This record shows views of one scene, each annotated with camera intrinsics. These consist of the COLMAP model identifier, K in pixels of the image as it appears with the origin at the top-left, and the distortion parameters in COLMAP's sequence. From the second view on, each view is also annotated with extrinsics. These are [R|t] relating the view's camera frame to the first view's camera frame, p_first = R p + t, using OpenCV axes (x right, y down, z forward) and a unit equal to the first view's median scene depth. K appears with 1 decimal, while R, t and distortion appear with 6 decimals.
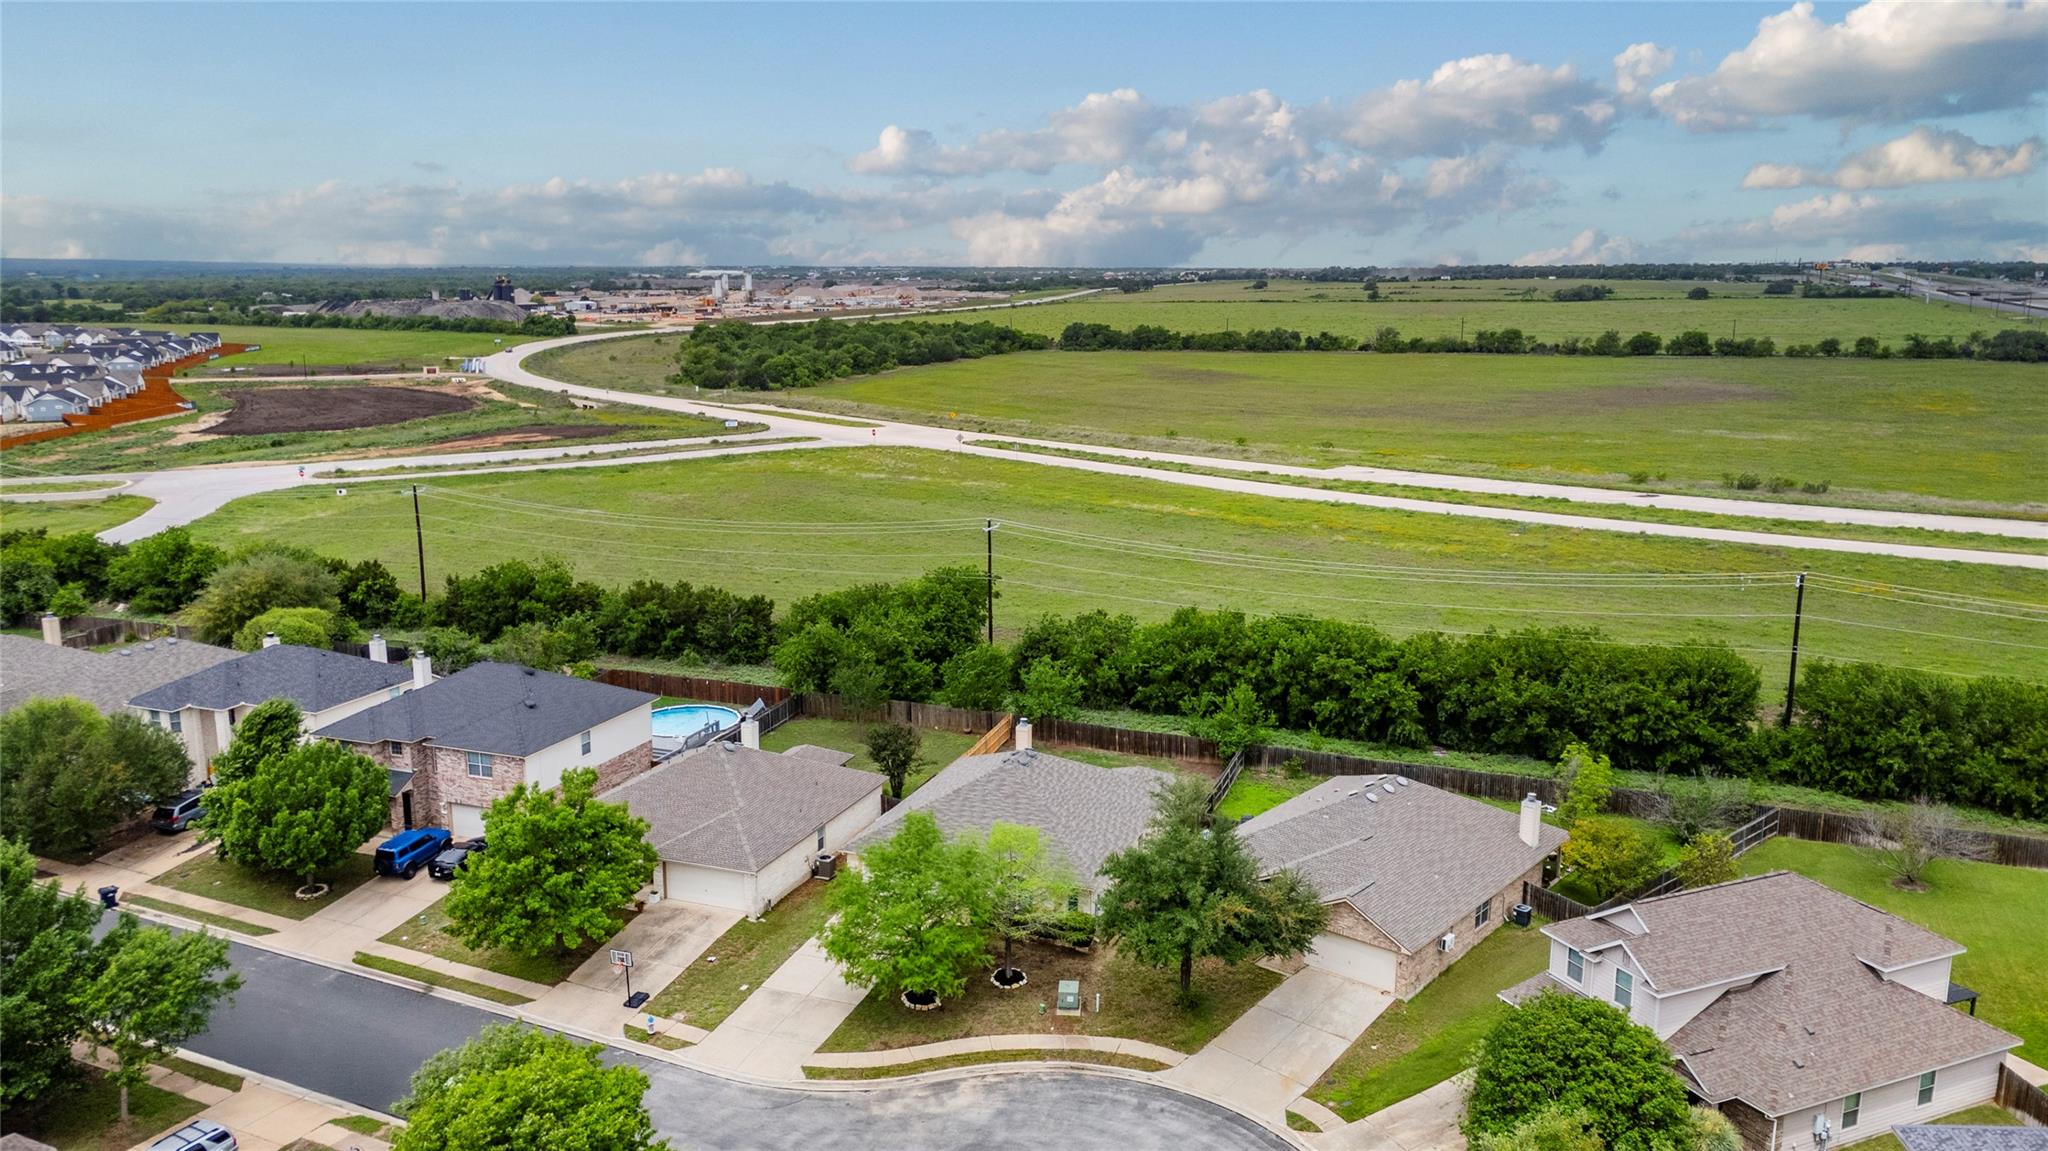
lens RADIAL K [[1498.5, 0, 1016.4], [0, 1498.5, 571.0], [0, 0, 1]] dist [0.085240, -0.087134]
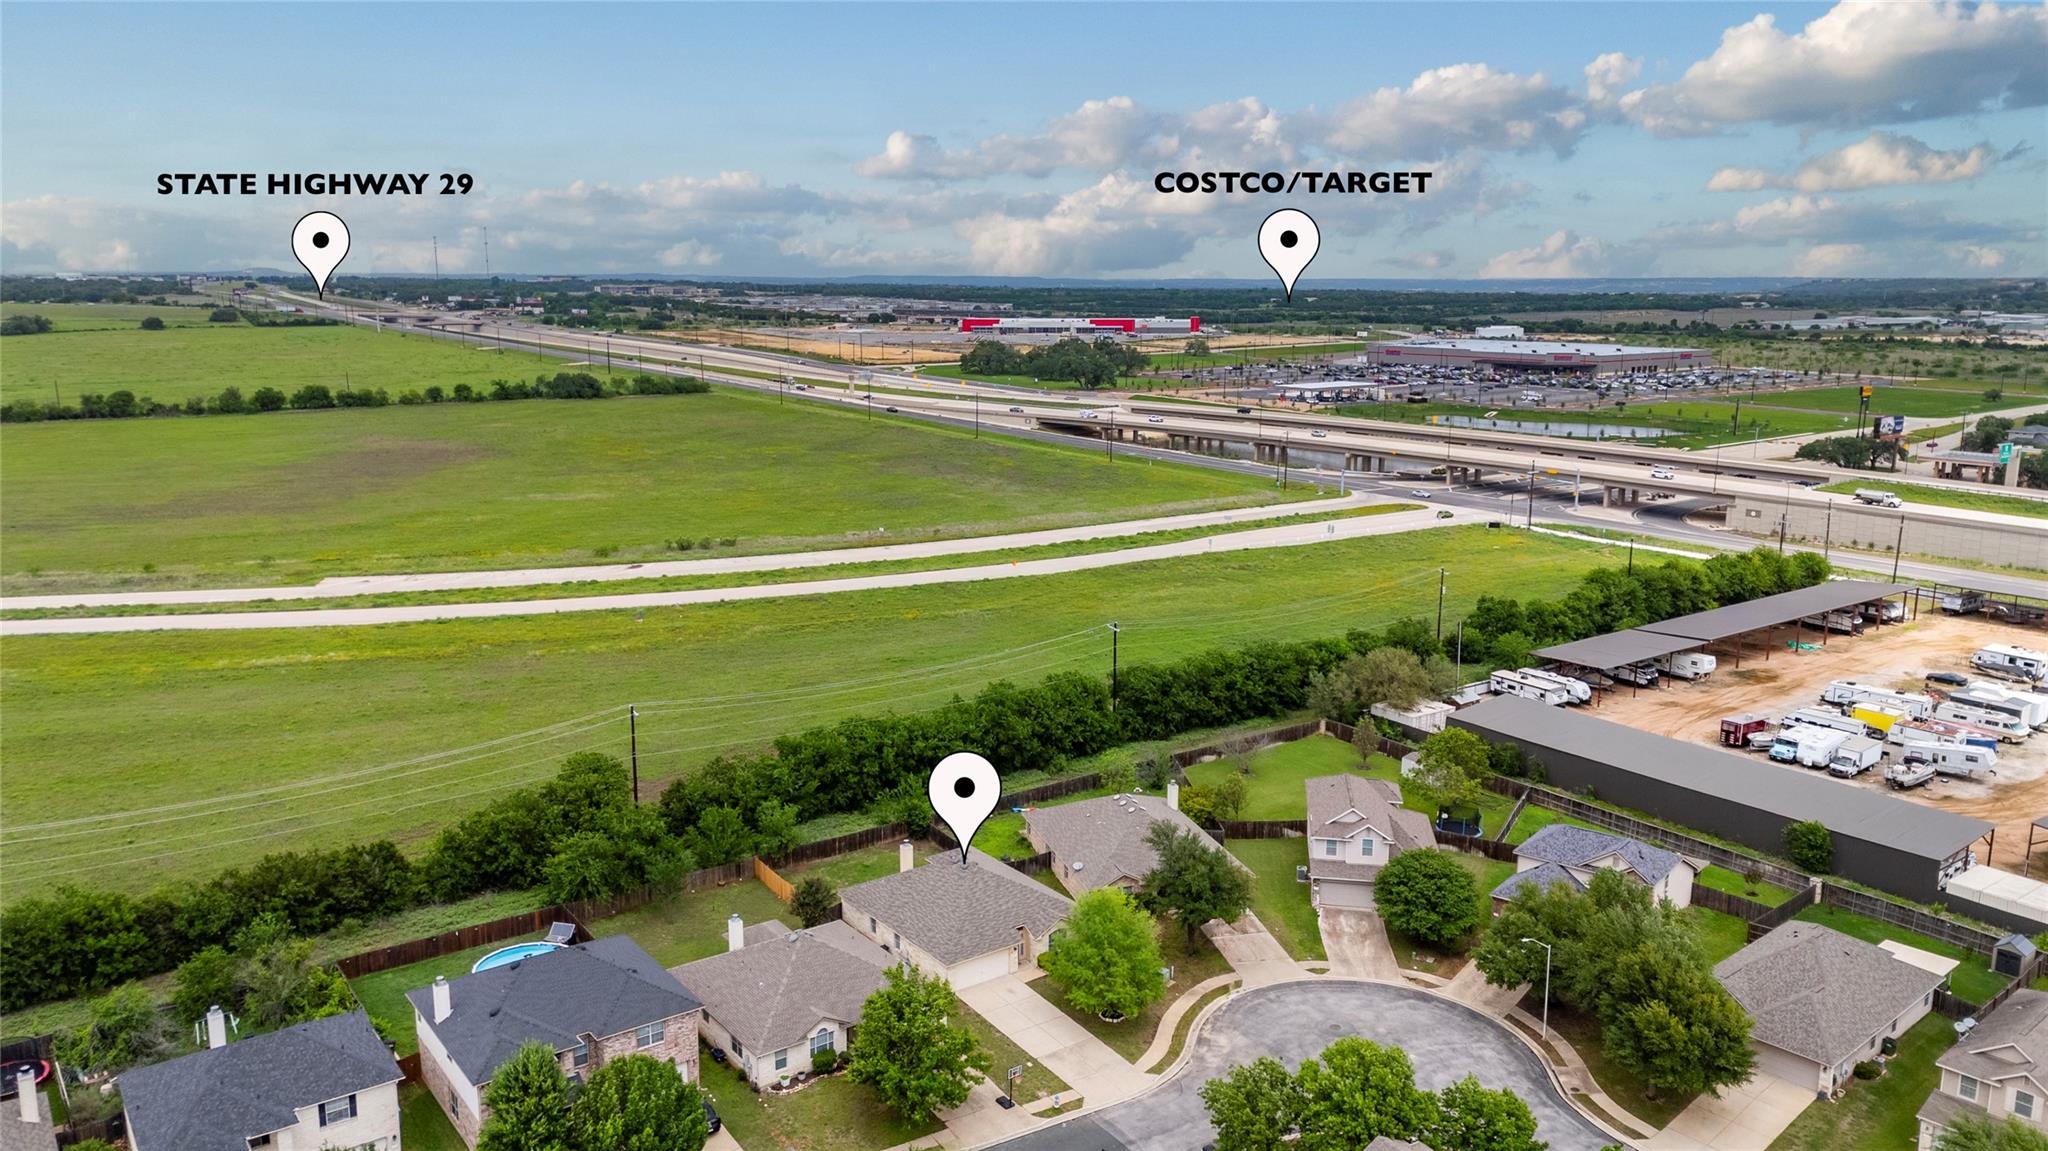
lens RADIAL K [[1498.5, 0, 1016.4], [0, 1498.5, 571.0], [0, 0, 1]] dist [0.085240, -0.087134]
pose [[0.539373, -0.161901, 0.826356, -0.188755], [0.163515, 0.982801, 0.085824, -0.044245], [-0.826038, 0.088831, 0.556570, 0.027409]]
